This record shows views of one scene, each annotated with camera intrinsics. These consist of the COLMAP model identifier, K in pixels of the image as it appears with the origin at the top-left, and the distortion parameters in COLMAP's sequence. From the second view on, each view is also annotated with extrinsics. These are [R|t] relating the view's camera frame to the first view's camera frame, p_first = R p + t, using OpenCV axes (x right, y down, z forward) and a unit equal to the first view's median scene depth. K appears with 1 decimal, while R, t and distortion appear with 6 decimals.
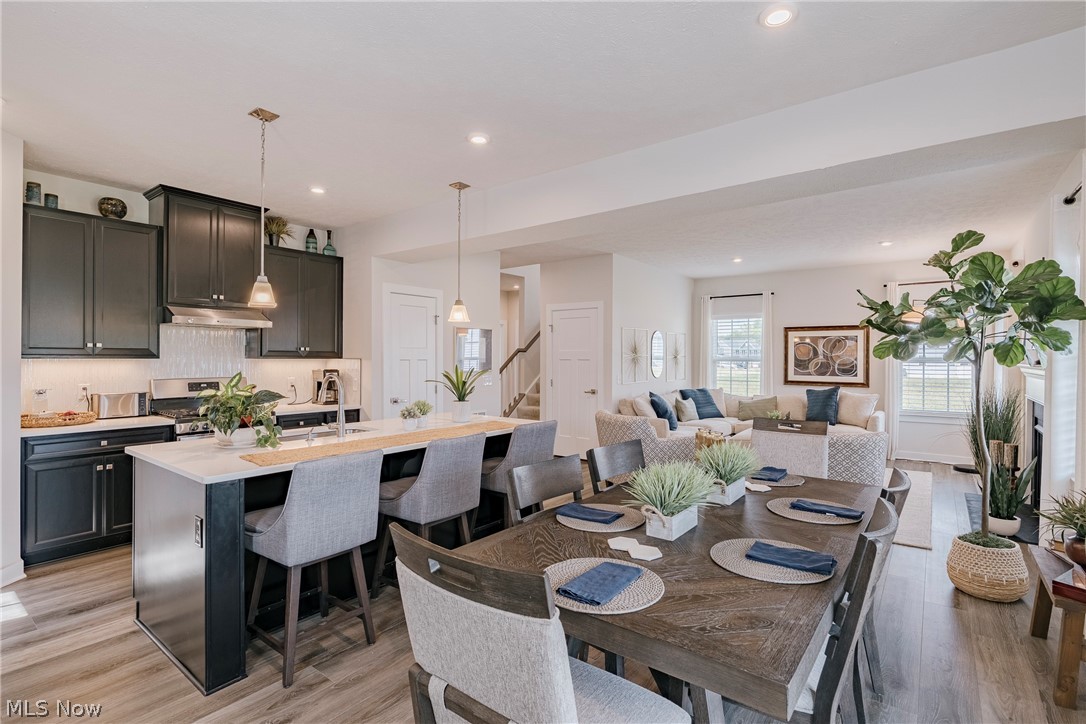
lens RADIAL K [[539.2, 0, 548.5], [0, 539.2, 355.8], [0, 0, 1]] dist [-0.007811, 0.001587]
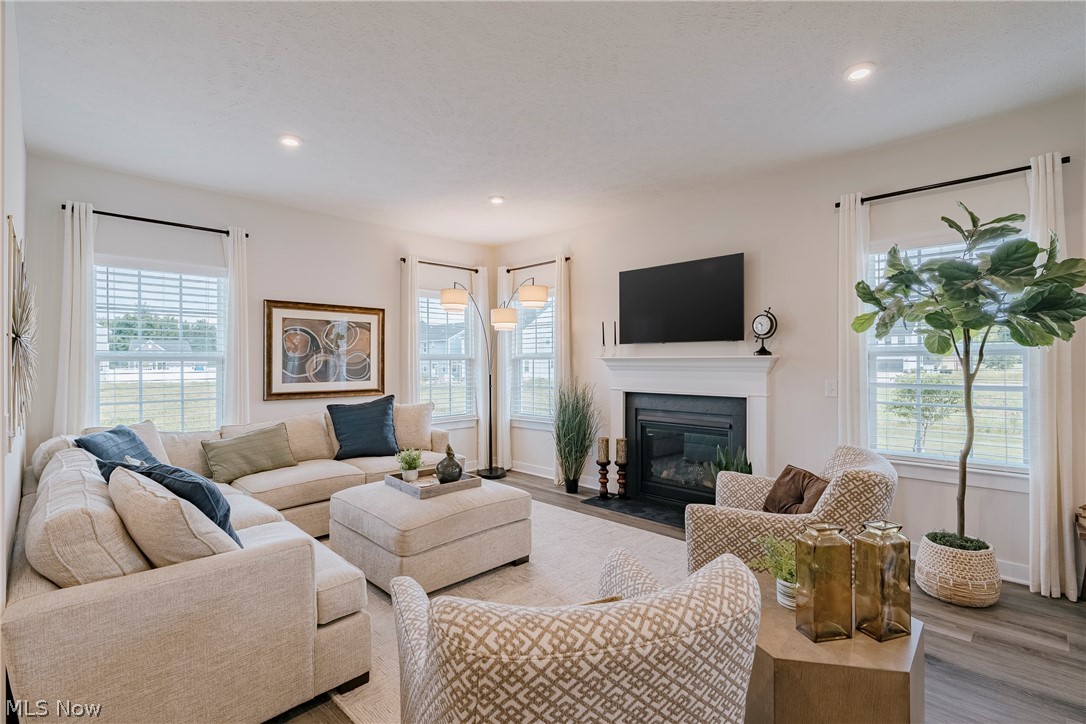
lens RADIAL K [[499.9, 0, 544.0], [0, 499.9, 359.9], [0, 0, 1]] dist [-0.005615, 0.000602]
pose [[0.143302, -0.002218, 0.989677, -0.043327], [0.004315, 0.999989, 0.001617, 0.011479], [-0.989670, 0.004038, 0.143310, 0.671311]]
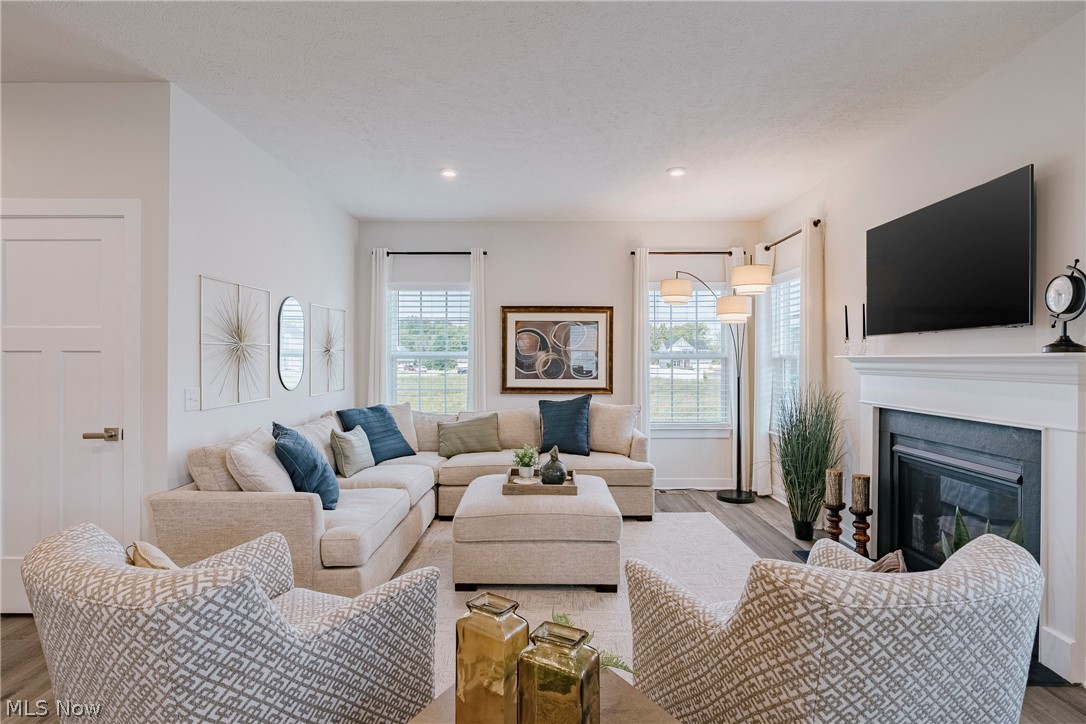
lens RADIAL K [[544.1, 0, 546.2], [0, 544.1, 358.7], [0, 0, 1]] dist [-0.007001, 0.001510]
pose [[0.804946, -0.000371, 0.593348, 0.093593], [0.000823, 1.000000, -0.000492, 0.012113], [-0.593347, 0.000885, 0.804946, 0.459239]]
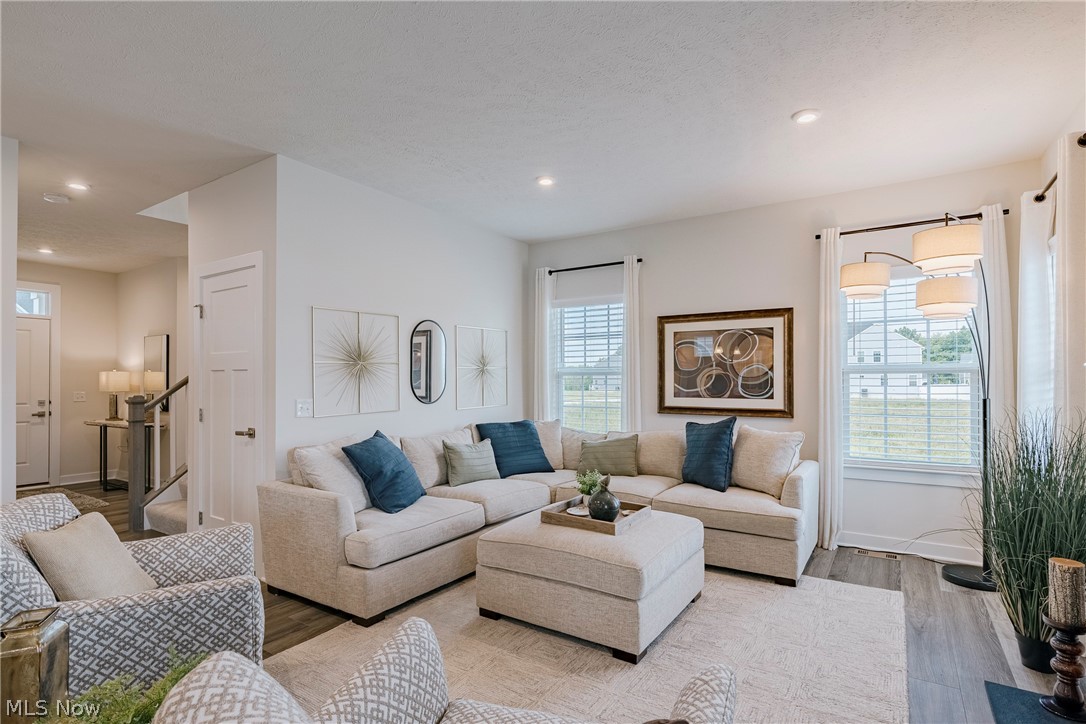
lens RADIAL K [[539.2, 0, 551.2], [0, 539.2, 376.3], [0, 0, 1]] dist [-0.007811, 0.001587]
pose [[0.998317, -0.005188, 0.057763, 0.301906], [0.005546, 0.999966, -0.006049, 0.016675], [-0.057730, 0.006359, 0.998312, 0.438035]]
